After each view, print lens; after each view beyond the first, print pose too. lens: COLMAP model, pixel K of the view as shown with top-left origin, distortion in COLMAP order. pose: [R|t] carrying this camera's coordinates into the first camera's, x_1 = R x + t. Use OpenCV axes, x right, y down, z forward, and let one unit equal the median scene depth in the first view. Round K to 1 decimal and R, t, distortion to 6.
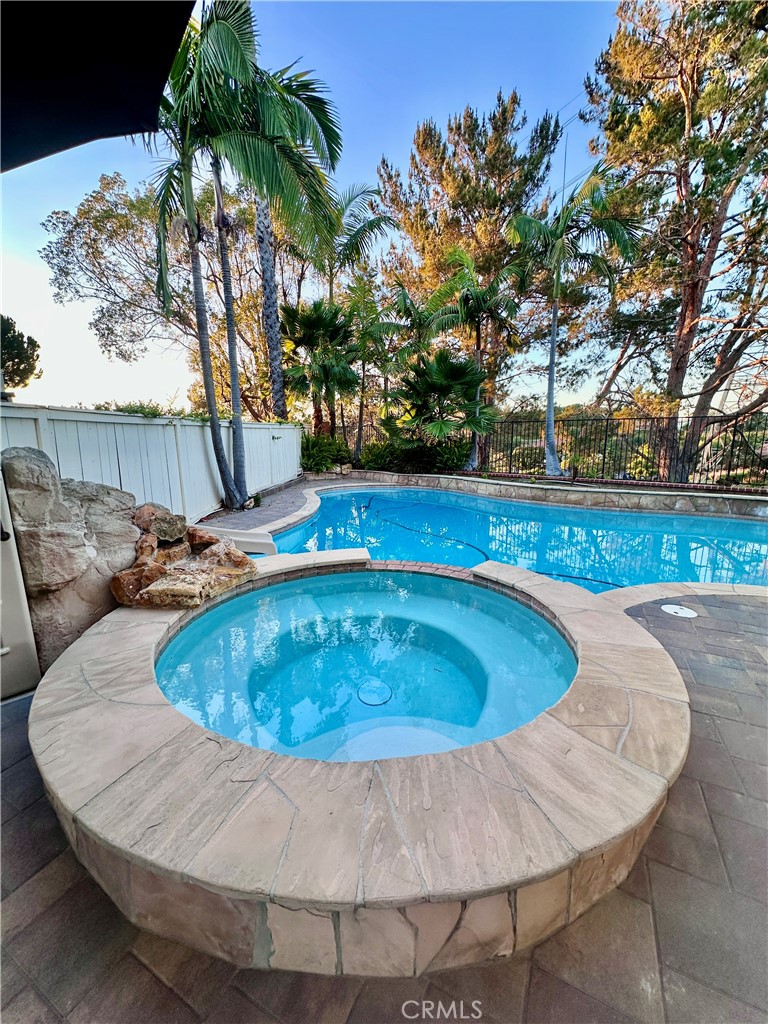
lens RADIAL K [[407.0, 0, 383.5], [0, 407.0, 509.3], [0, 0, 1]] dist [-0.001588, 0.000006]
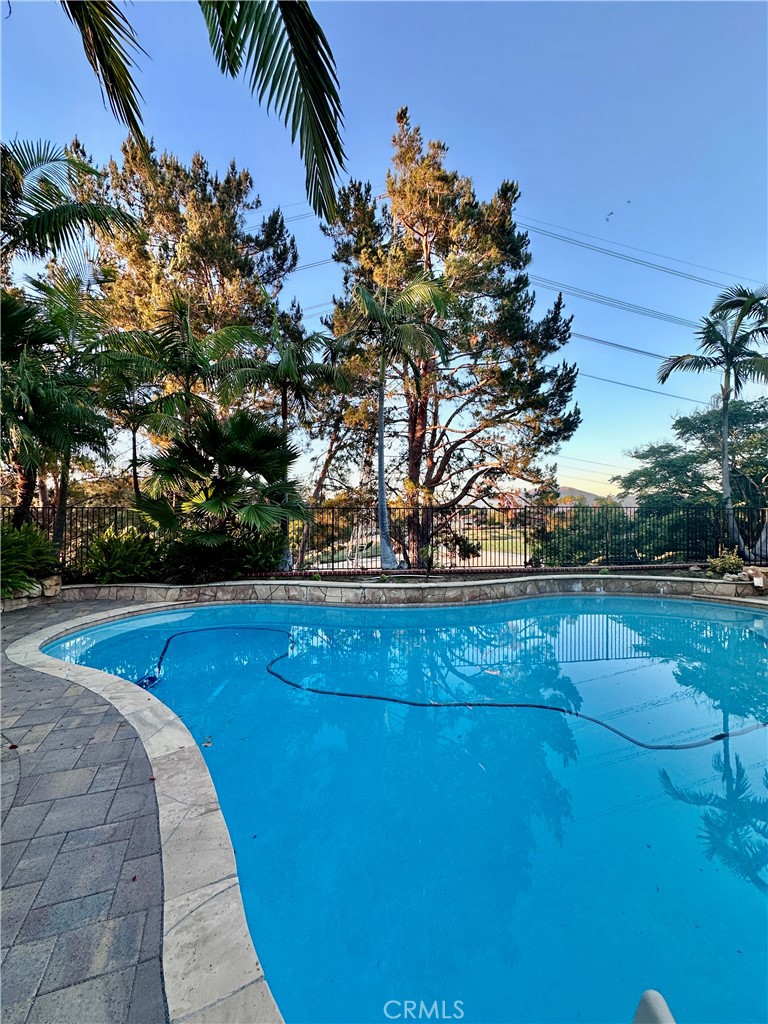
lens RADIAL K [[407.0, 0, 383.6], [0, 407.0, 511.8], [0, 0, 1]] dist [-0.001588, 0.000006]
pose [[0.680959, 0.006004, 0.732297, -0.211589], [0.126265, 0.984028, -0.125480, -0.082123], [-0.721354, 0.177910, 0.669325, 0.338516]]
